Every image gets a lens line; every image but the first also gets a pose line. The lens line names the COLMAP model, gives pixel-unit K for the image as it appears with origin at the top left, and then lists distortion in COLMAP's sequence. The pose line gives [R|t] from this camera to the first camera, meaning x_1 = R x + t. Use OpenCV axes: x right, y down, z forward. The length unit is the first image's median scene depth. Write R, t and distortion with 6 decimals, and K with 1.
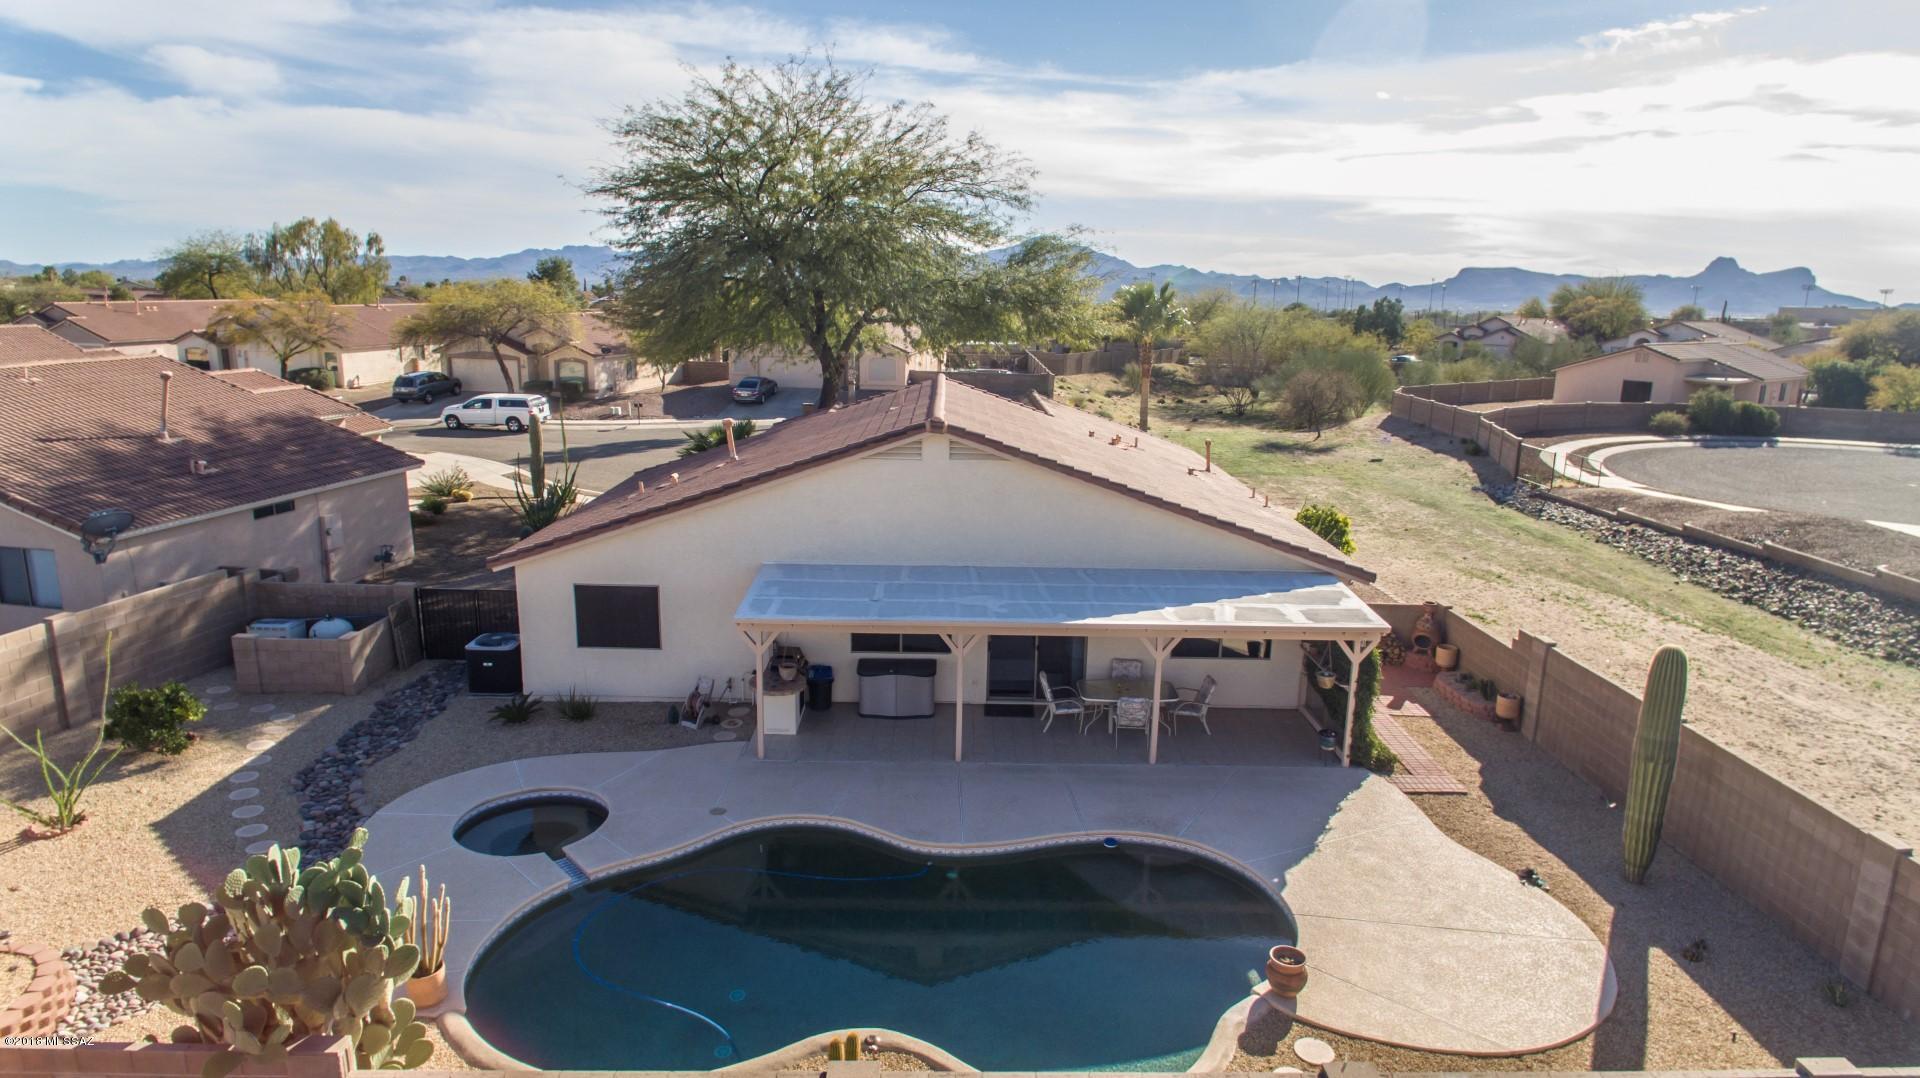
lens RADIAL K [[1116.7, 0, 957.5], [0, 1116.7, 539.3], [0, 0, 1]] dist [0.011080, -0.020384]
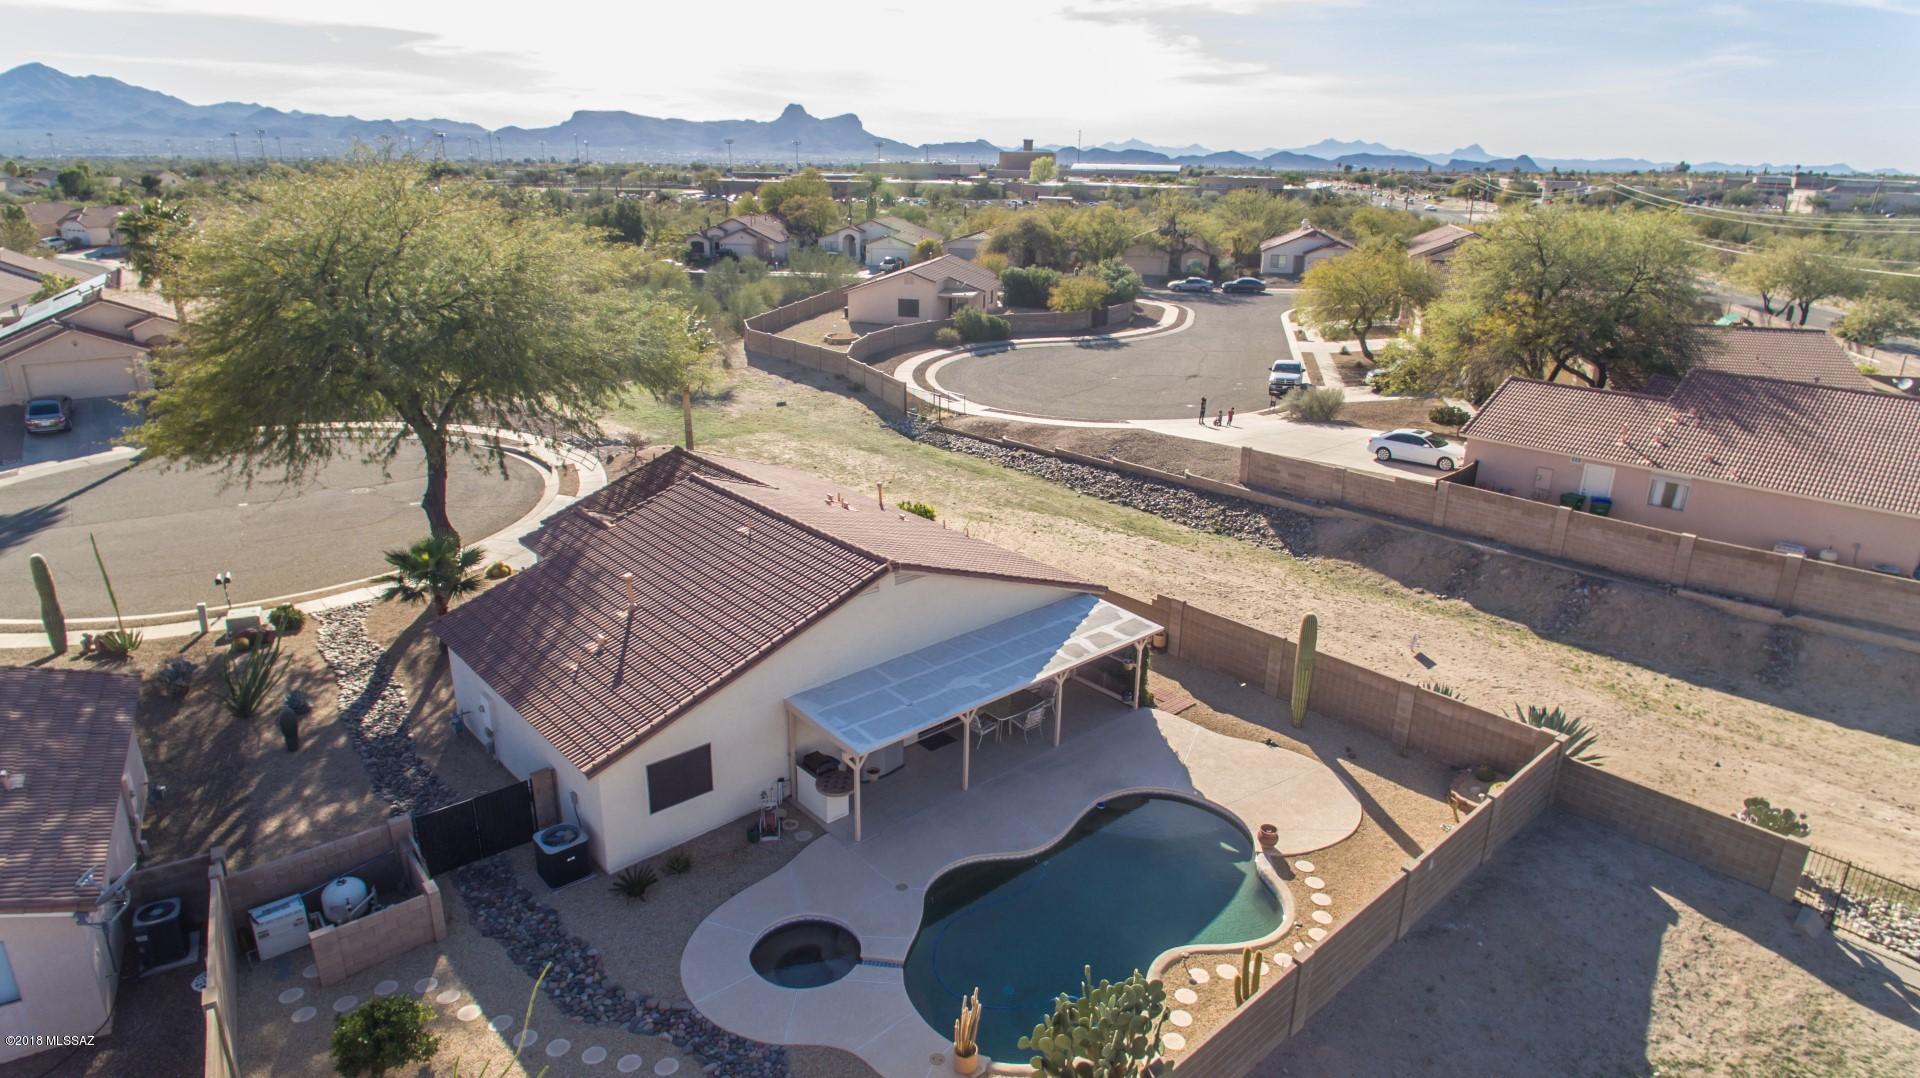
lens RADIAL K [[1116.7, 0, 957.5], [0, 1116.7, 539.3], [0, 0, 1]] dist [0.011080, -0.020384]
pose [[0.750163, -0.224638, 0.621927, -0.779999], [0.143088, 0.973390, 0.178993, -0.356445], [-0.645586, -0.045283, 0.762344, -0.092037]]
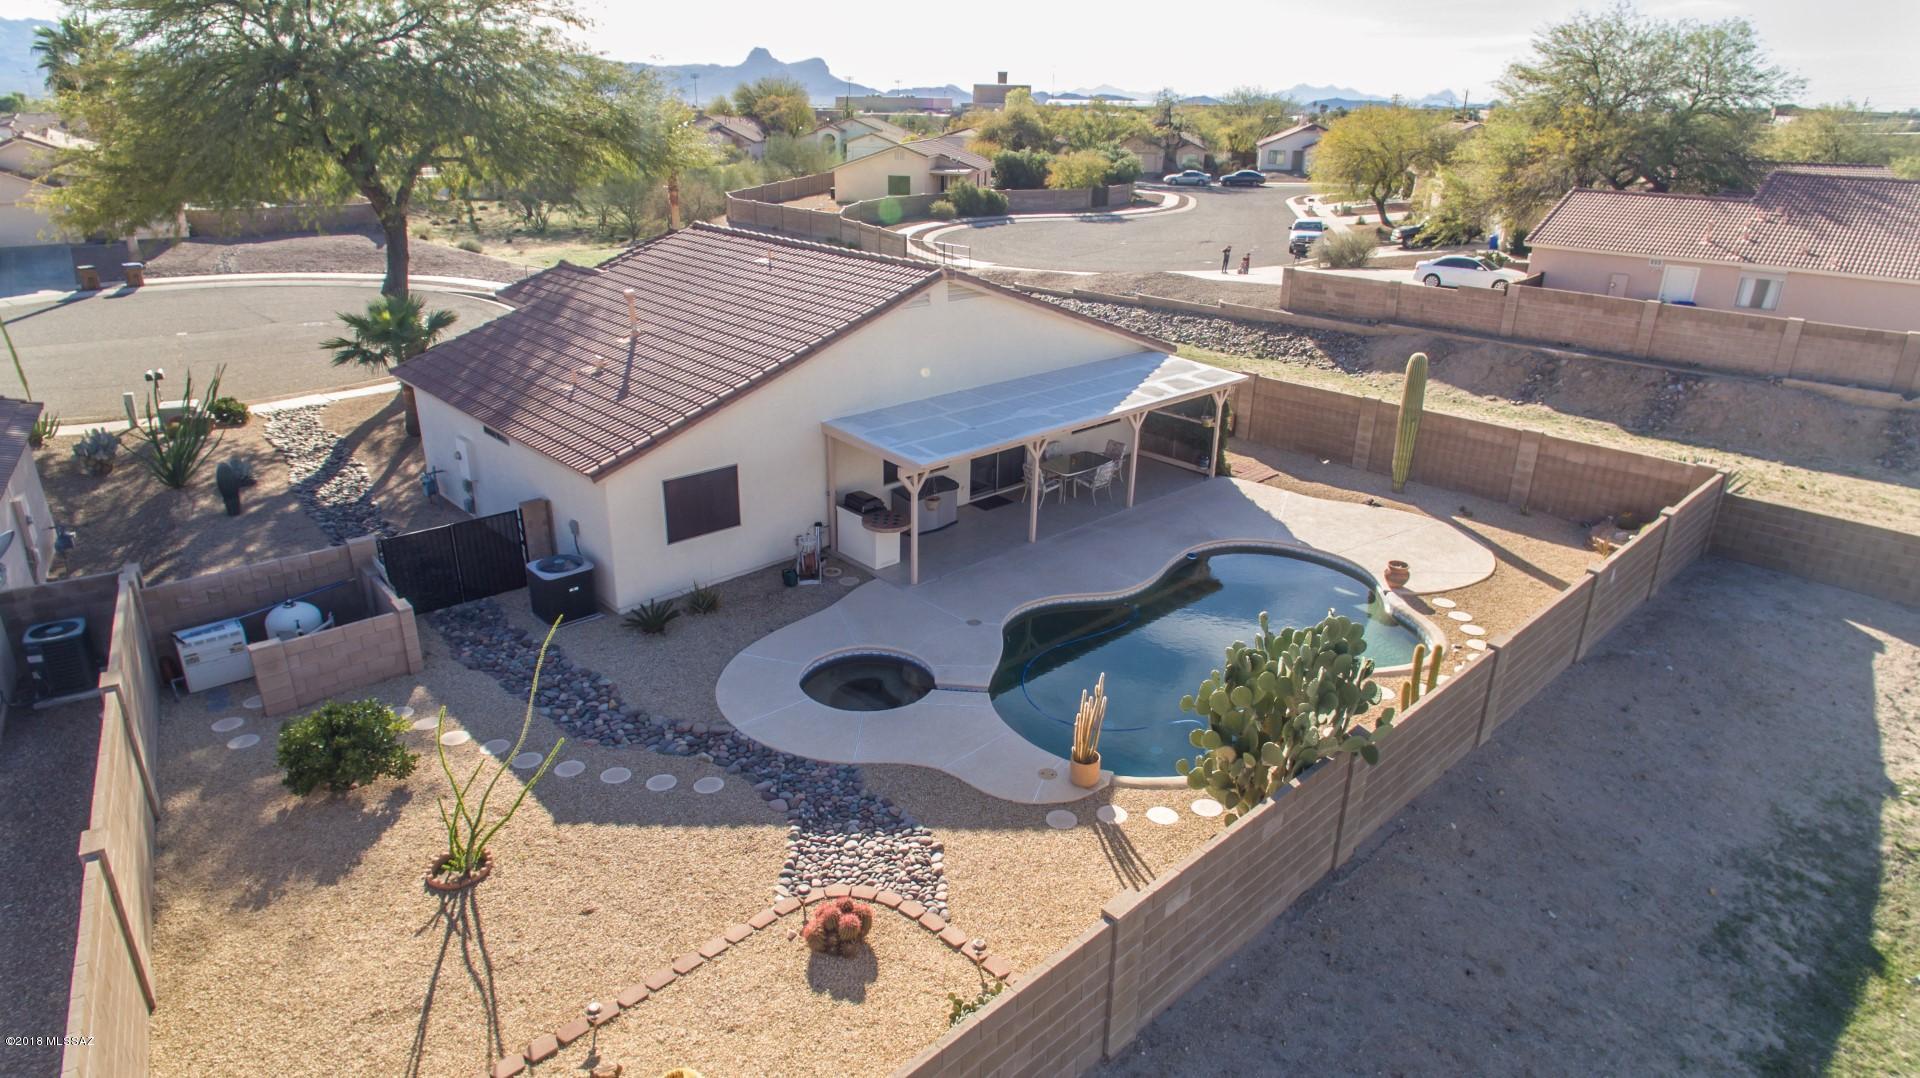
lens RADIAL K [[1116.7, 0, 957.5], [0, 1116.7, 539.3], [0, 0, 1]] dist [0.011080, -0.020384]
pose [[0.733063, -0.258338, 0.629190, -0.783221], [0.147120, 0.963386, 0.224148, -0.090925], [-0.664059, -0.071748, 0.744230, 0.110491]]
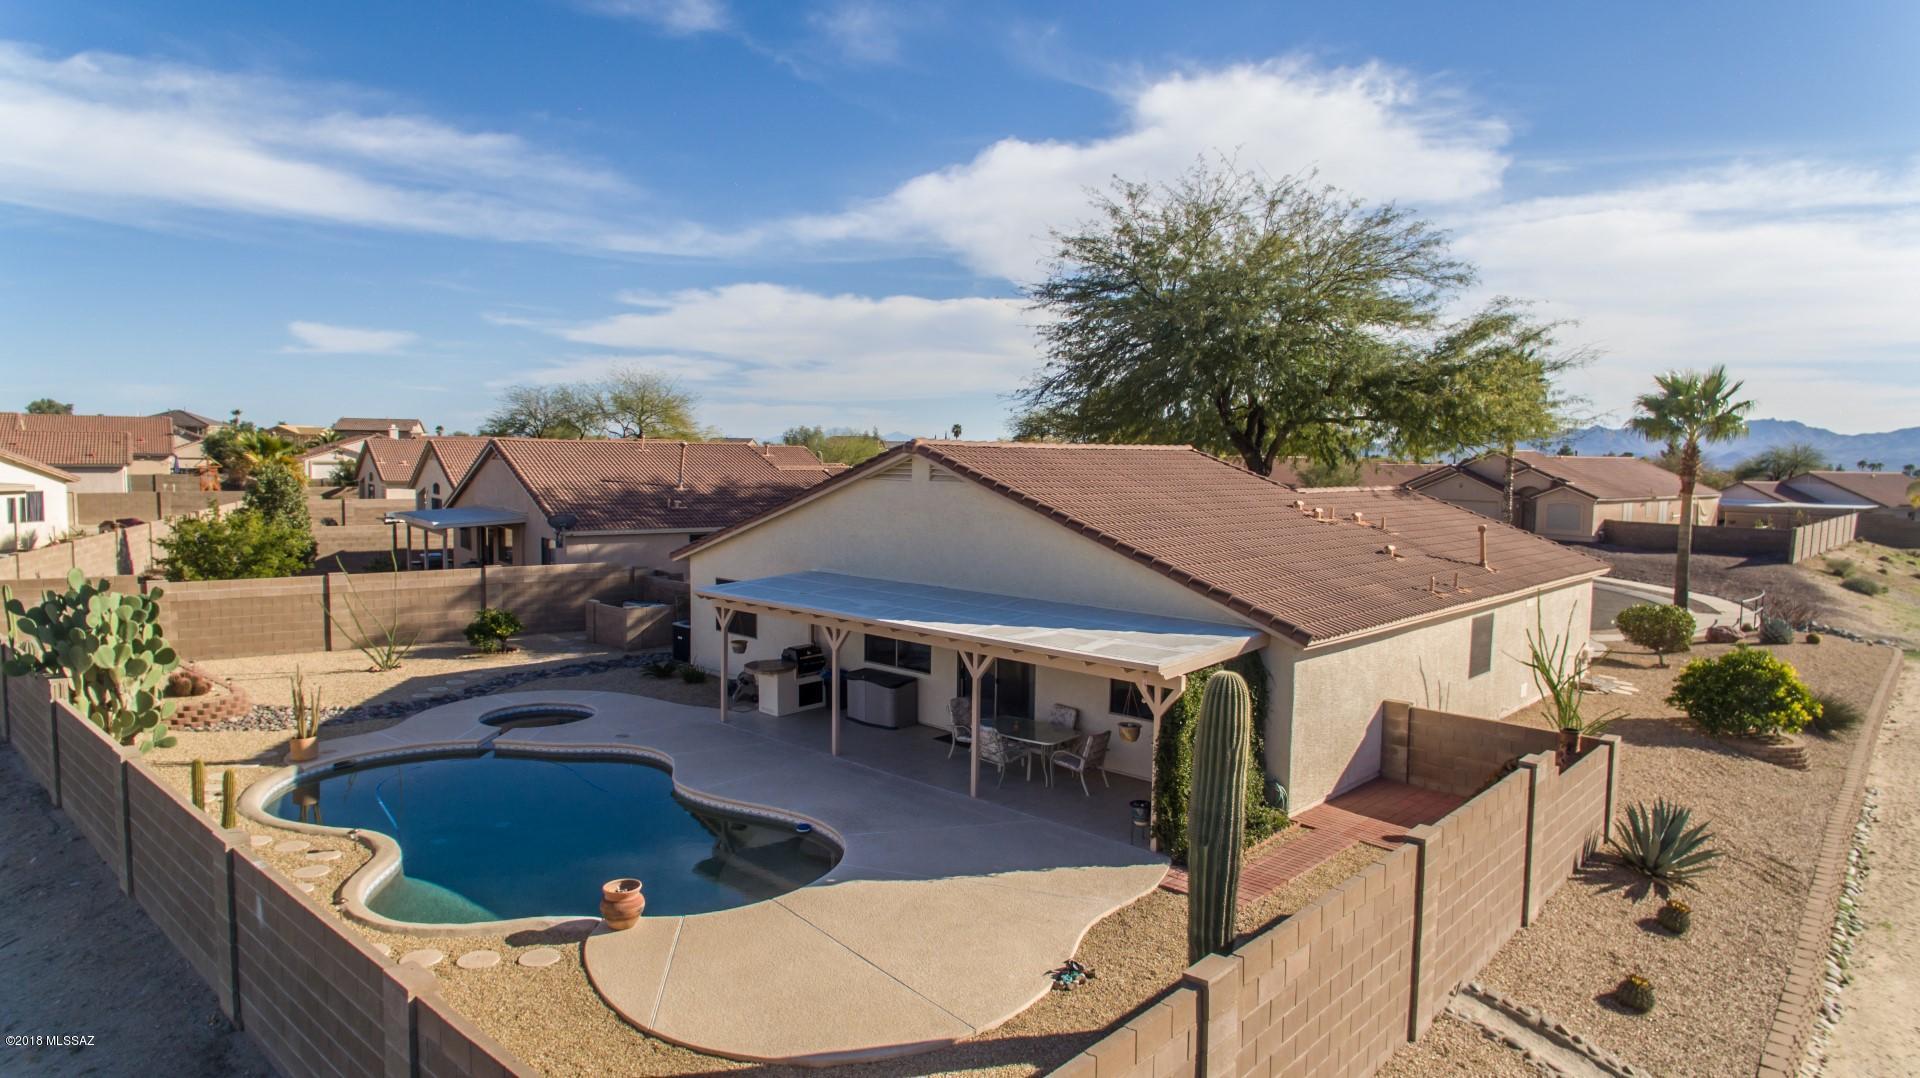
lens RADIAL K [[1116.7, 0, 957.5], [0, 1116.7, 539.3], [0, 0, 1]] dist [0.011080, -0.020384]
pose [[0.724394, 0.045958, -0.687853, 0.718138], [-0.155245, 0.983022, -0.097813, 0.078877], [0.671679, 0.177641, 0.719230, 0.275435]]
